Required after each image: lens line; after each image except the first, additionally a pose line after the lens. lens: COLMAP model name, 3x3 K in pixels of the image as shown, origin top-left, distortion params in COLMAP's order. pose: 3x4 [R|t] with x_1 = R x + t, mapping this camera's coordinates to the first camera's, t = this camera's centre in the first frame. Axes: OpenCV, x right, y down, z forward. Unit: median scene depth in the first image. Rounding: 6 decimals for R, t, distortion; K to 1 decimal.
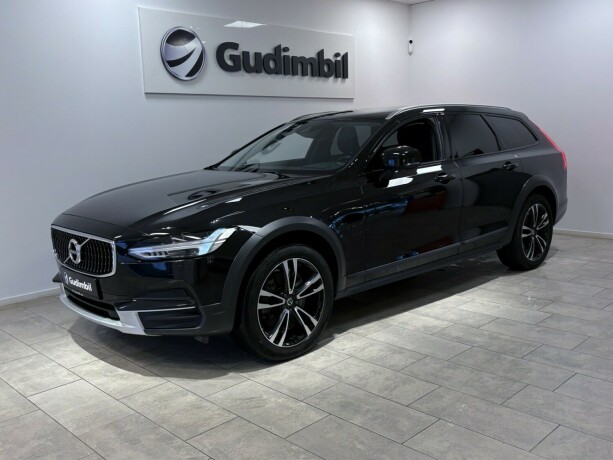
lens RADIAL K [[592.3, 0, 306.5], [0, 592.3, 230.0], [0, 0, 1]] dist [0.009753, -0.001724]
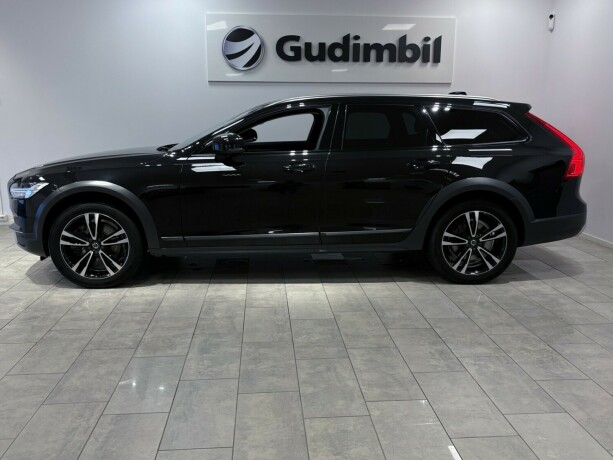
lens RADIAL K [[553.6, 0, 306.5], [0, 553.6, 230.0], [0, 0, 1]] dist [0.005788, 0.000379]
pose [[0.764656, 0.164131, -0.623187, 0.825988], [-0.131666, 0.986414, 0.098240, -0.072498], [0.630844, 0.006933, 0.775878, 0.253170]]
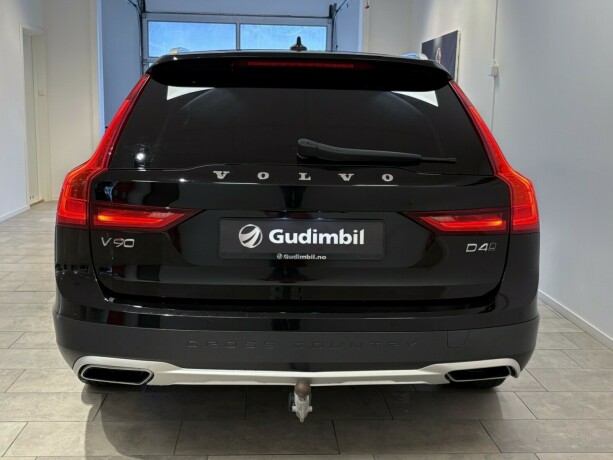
lens RADIAL K [[737.2, 0, 306.5], [0, 737.2, 230.0], [0, 0, 1]] dist [0.006365, 0.014908]
pose [[-0.661272, 0.142769, -0.736435, 0.532055], [-0.119054, 0.949305, 0.290940, -0.255273], [0.740638, 0.280066, -0.610752, 1.487222]]
